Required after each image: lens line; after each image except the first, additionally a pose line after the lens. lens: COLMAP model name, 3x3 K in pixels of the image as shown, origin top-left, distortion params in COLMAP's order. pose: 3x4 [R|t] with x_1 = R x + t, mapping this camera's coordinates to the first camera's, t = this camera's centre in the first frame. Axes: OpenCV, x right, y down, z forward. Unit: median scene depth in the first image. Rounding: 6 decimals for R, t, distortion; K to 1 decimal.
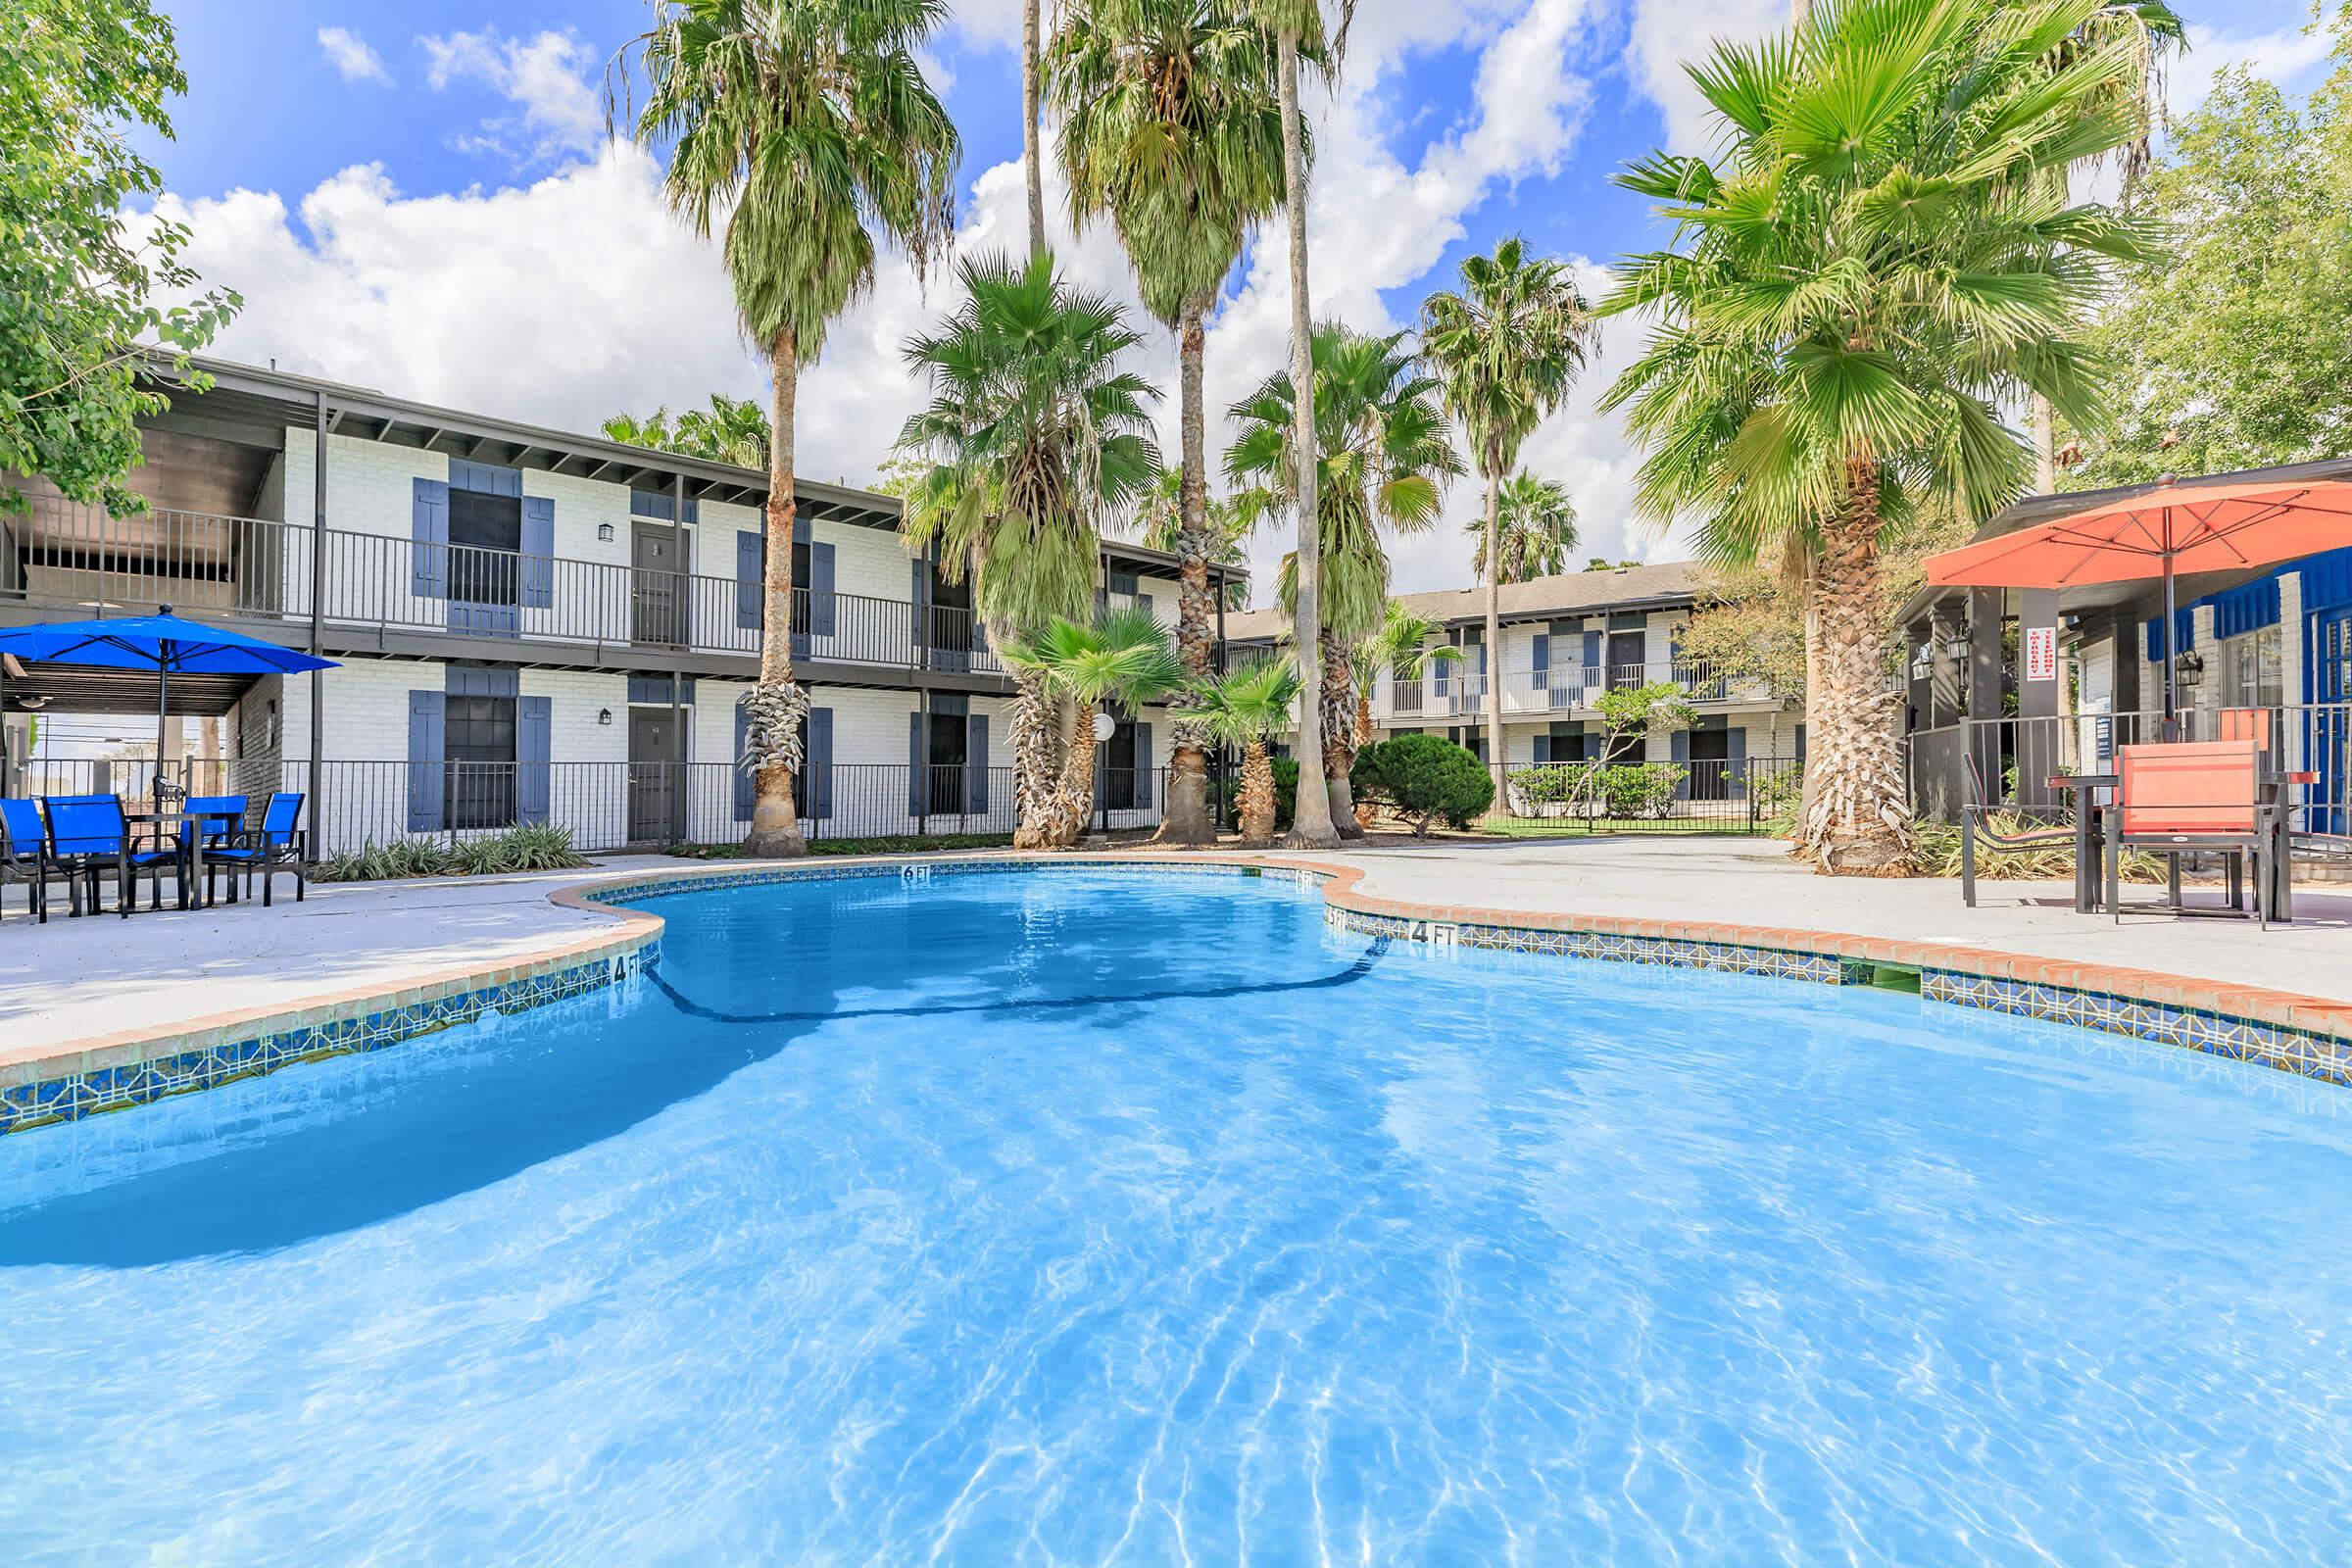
lens RADIAL K [[981.9, 0, 1191.9], [0, 981.9, 764.3], [0, 0, 1]] dist [0.002250, 0.000015]
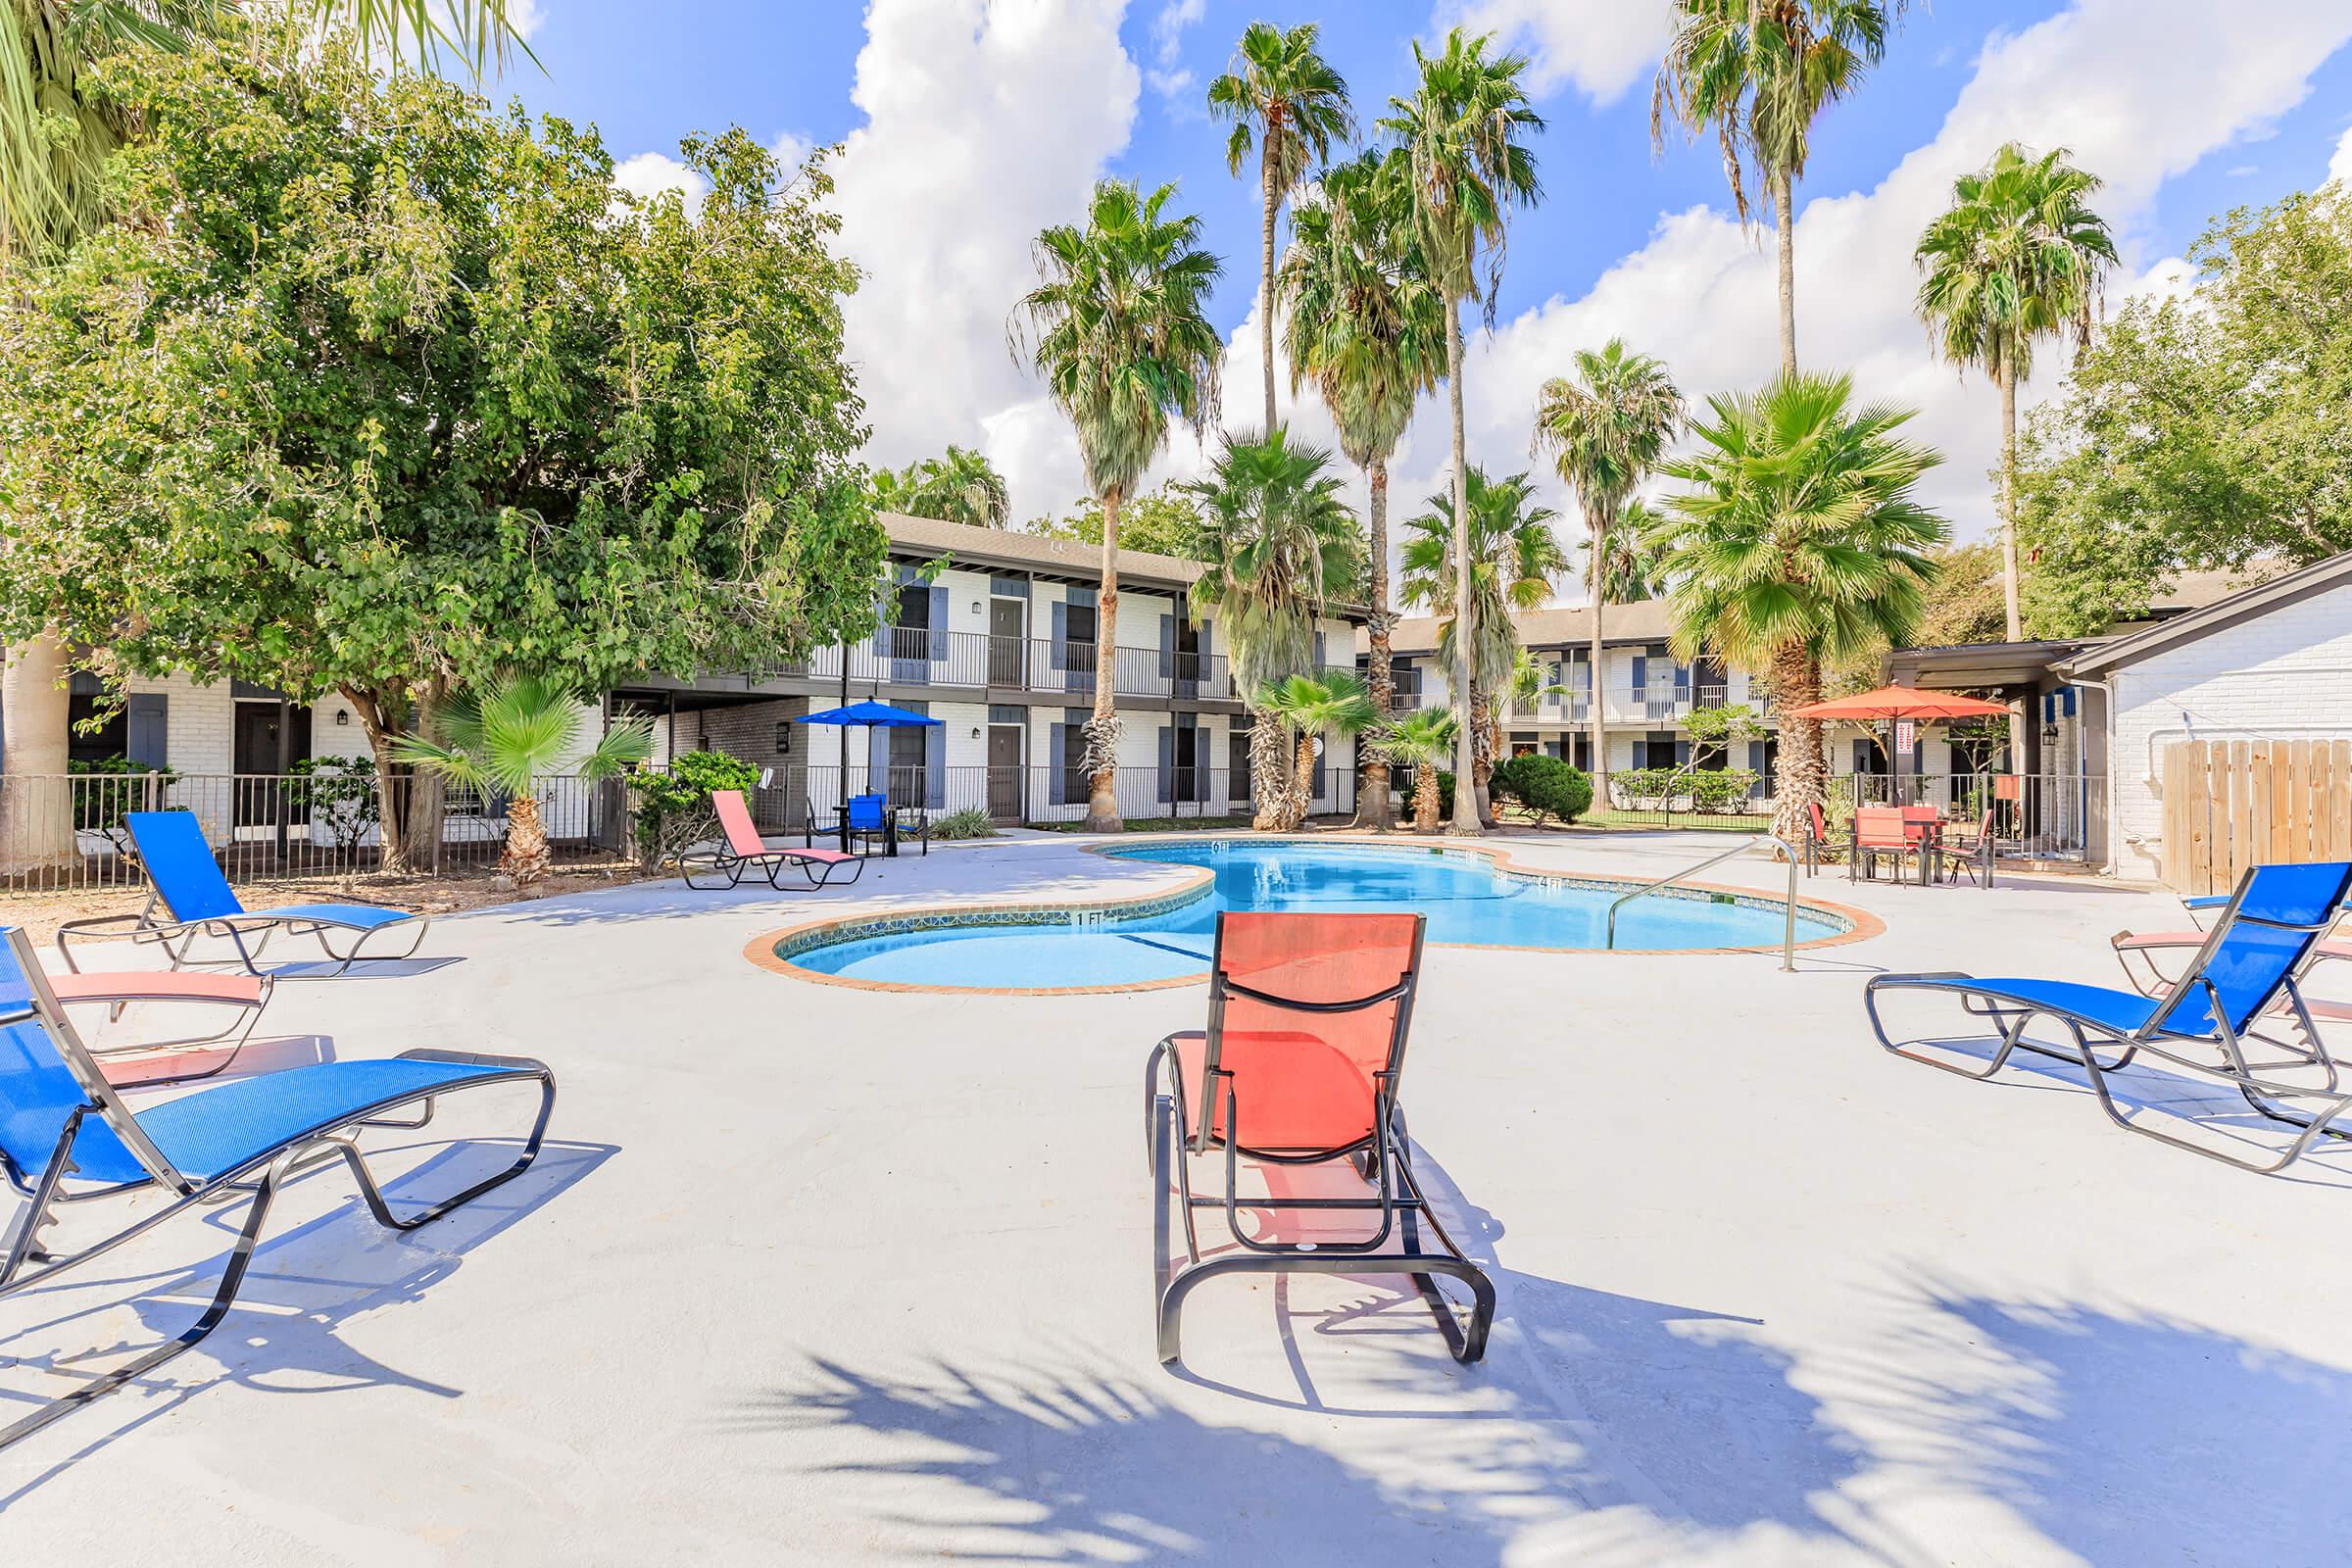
lens RADIAL K [[1133.3, 0, 1166.6], [0, 1133.3, 681.5], [0, 0, 1]] dist [0.003764, -0.000006]
pose [[0.996738, 0.013980, -0.079490, -0.177146], [-0.016549, 0.999359, -0.031748, -0.078141], [0.078996, 0.032959, 0.996330, -0.686889]]
